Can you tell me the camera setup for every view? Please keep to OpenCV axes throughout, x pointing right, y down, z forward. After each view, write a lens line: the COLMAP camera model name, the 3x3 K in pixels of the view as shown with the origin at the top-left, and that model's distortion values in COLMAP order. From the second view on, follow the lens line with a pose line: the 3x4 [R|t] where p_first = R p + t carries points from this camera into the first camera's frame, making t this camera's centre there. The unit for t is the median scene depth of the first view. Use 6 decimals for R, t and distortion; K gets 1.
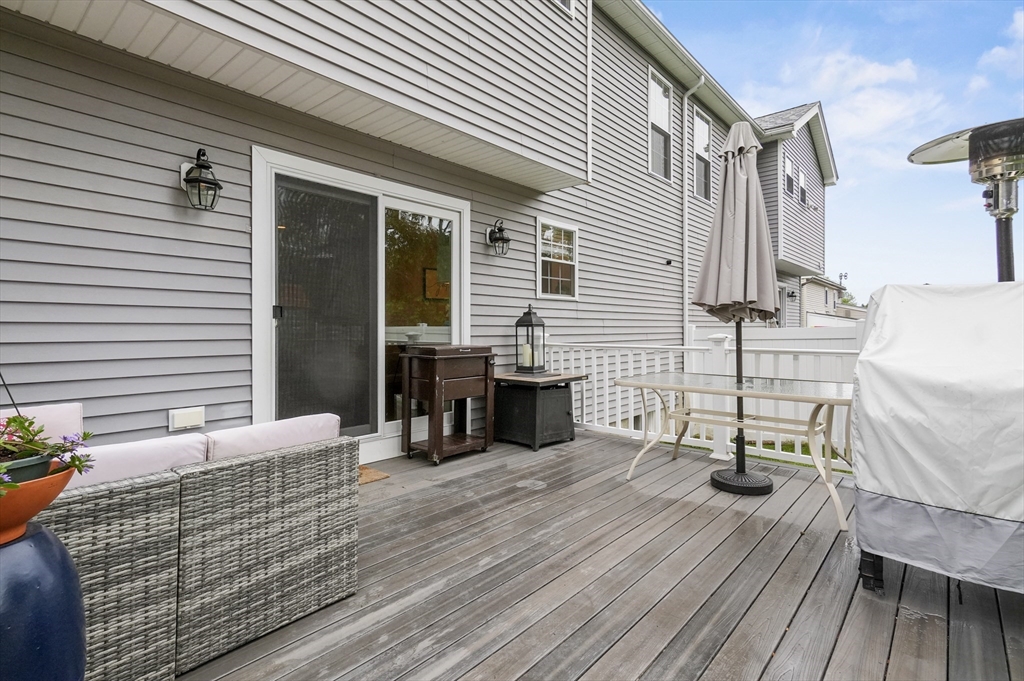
lens RADIAL K [[509.4, 0, 515.4], [0, 509.4, 335.2], [0, 0, 1]] dist [0.008559, 0.001207]
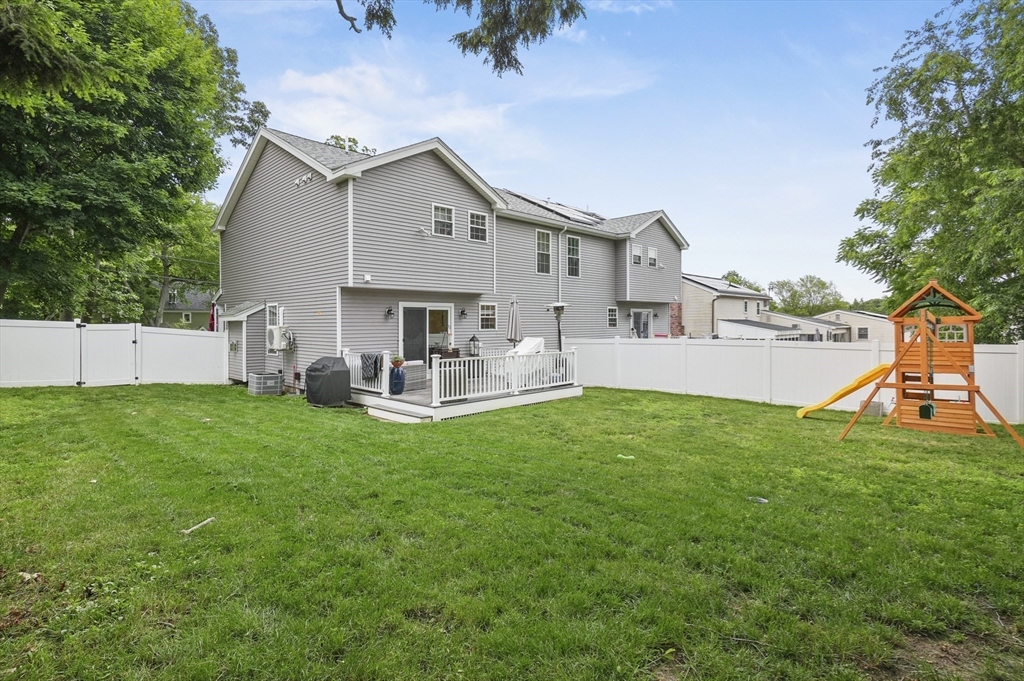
lens RADIAL K [[509.4, 0, 515.4], [0, 509.4, 335.2], [0, 0, 1]] dist [0.008559, 0.001207]
pose [[0.998025, 0.004790, -0.062632, 0.494181], [-0.003799, 0.999866, 0.015933, -0.108506], [0.062700, -0.015664, 0.997910, -2.163772]]
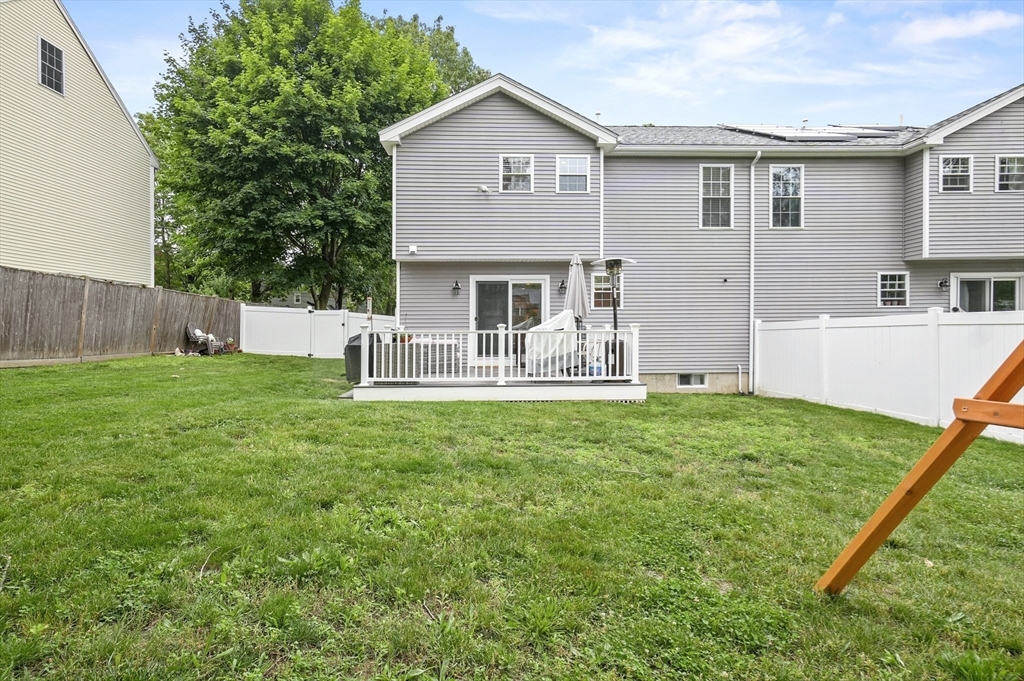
lens RADIAL K [[503.2, 0, 514.0], [0, 503.2, 332.8], [0, 0, 1]] dist [0.020295, 0.000485]
pose [[0.682408, 0.007569, -0.730932, 1.645881], [-0.005823, 0.999971, 0.004919, 0.025243], [0.730948, 0.000899, 0.682432, -0.883708]]
